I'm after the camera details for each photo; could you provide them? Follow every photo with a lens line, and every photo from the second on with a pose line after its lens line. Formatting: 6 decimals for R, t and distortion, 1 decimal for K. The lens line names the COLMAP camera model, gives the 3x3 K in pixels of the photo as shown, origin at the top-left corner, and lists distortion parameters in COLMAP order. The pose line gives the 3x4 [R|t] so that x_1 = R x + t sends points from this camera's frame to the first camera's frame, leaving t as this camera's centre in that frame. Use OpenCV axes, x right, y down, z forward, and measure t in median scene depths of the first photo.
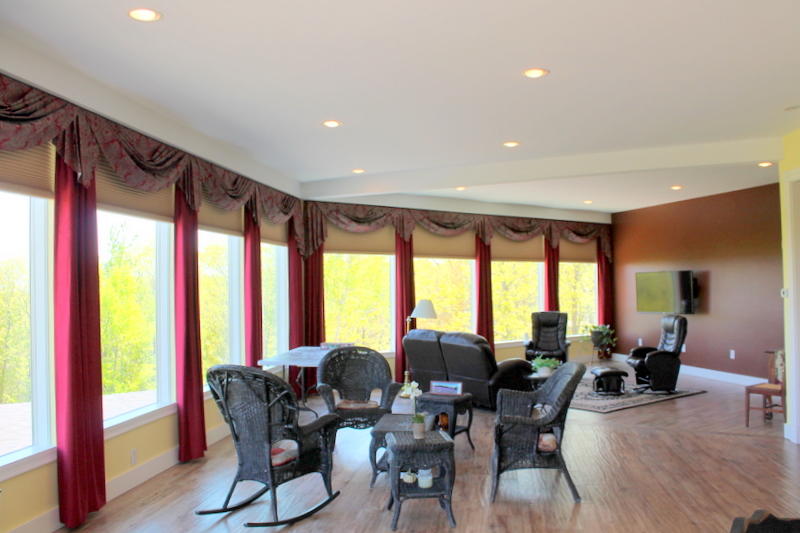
lens RADIAL K [[698.6, 0, 400.0], [0, 698.6, 266.5], [0, 0, 1]] dist [-0.141417, 0.092728]
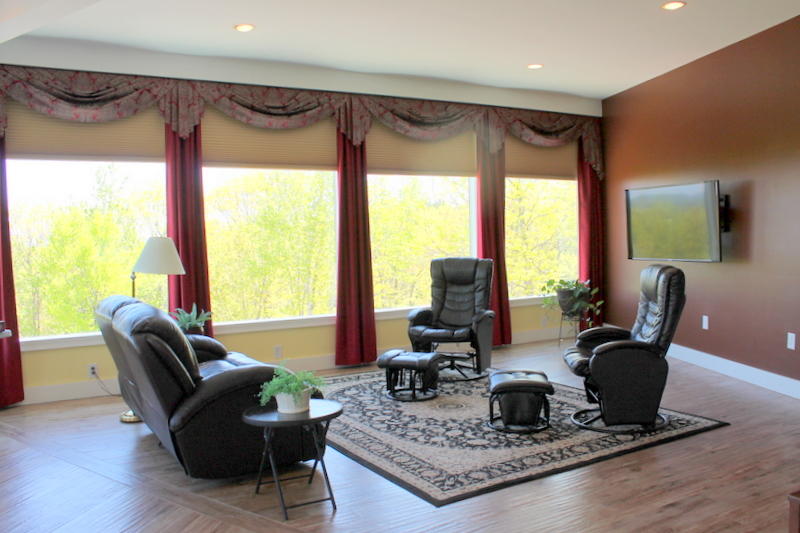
lens RADIAL K [[698.6, 0, 400.0], [0, 698.6, 266.5], [0, 0, 1]] dist [-0.141417, 0.092728]
pose [[0.994150, -0.008117, -0.107702, 0.226720], [0.016318, 0.997014, 0.075477, 0.027674], [0.106767, -0.076793, 0.991314, 0.422071]]
